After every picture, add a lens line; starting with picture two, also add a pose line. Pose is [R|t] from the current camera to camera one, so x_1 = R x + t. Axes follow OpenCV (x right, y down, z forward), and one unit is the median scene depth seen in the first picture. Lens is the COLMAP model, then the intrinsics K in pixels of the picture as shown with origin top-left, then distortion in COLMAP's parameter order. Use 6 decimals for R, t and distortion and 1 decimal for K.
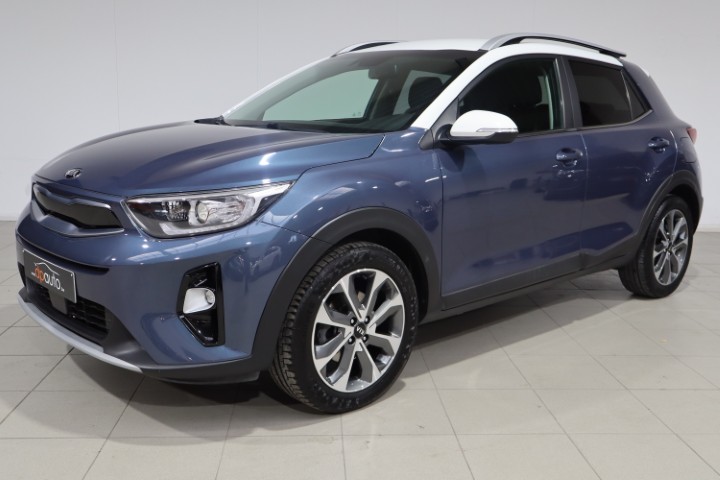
lens RADIAL K [[755.3, 0, 355.6], [0, 755.3, 245.1], [0, 0, 1]] dist [-0.112728, 0.000000]
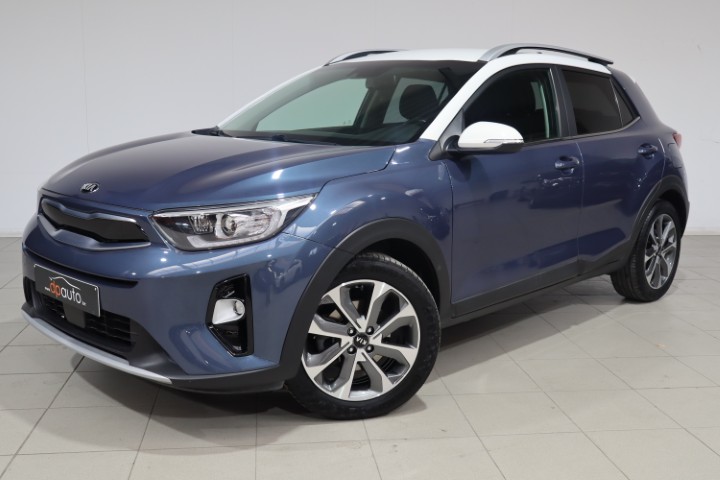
lens RADIAL K [[802.7, 0, 362.7], [0, 802.7, 235.8], [0, 0, 1]] dist [-0.126172, 0.000000]
pose [[0.997786, -0.015063, 0.064776, -0.073962], [0.016540, 0.999614, -0.022318, -0.001615], [-0.064415, 0.023340, 0.997650, -0.075034]]
